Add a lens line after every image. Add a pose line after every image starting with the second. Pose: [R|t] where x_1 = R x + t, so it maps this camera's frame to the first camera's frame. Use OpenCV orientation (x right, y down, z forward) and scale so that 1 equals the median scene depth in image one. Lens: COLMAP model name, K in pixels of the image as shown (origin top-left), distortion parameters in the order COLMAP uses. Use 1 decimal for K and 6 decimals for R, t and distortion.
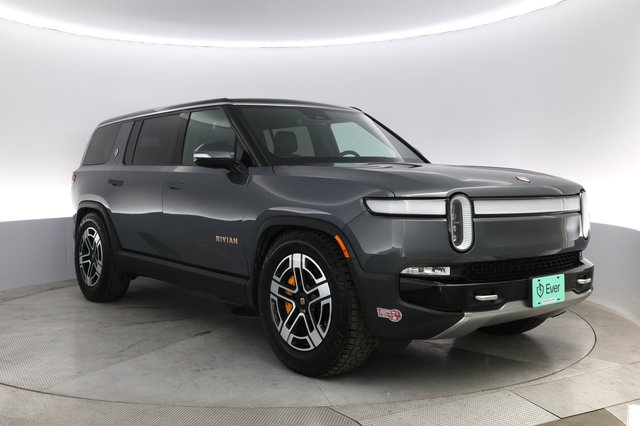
lens RADIAL K [[595.1, 0, 320.8], [0, 595.1, 195.0], [0, 0, 1]] dist [0.008137, 0.001949]
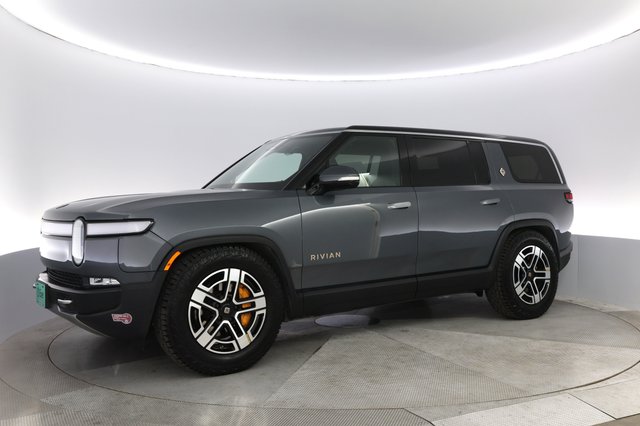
lens RADIAL K [[544.7, 0, 320.0], [0, 544.7, 213.0], [0, 0, 1]] dist [-0.000723, -0.002568]
pose [[0.122454, 0.185464, 0.974991, -1.050075], [-0.212083, 0.964583, -0.156847, 0.123394], [-0.969549, -0.187572, 0.157451, 0.691501]]
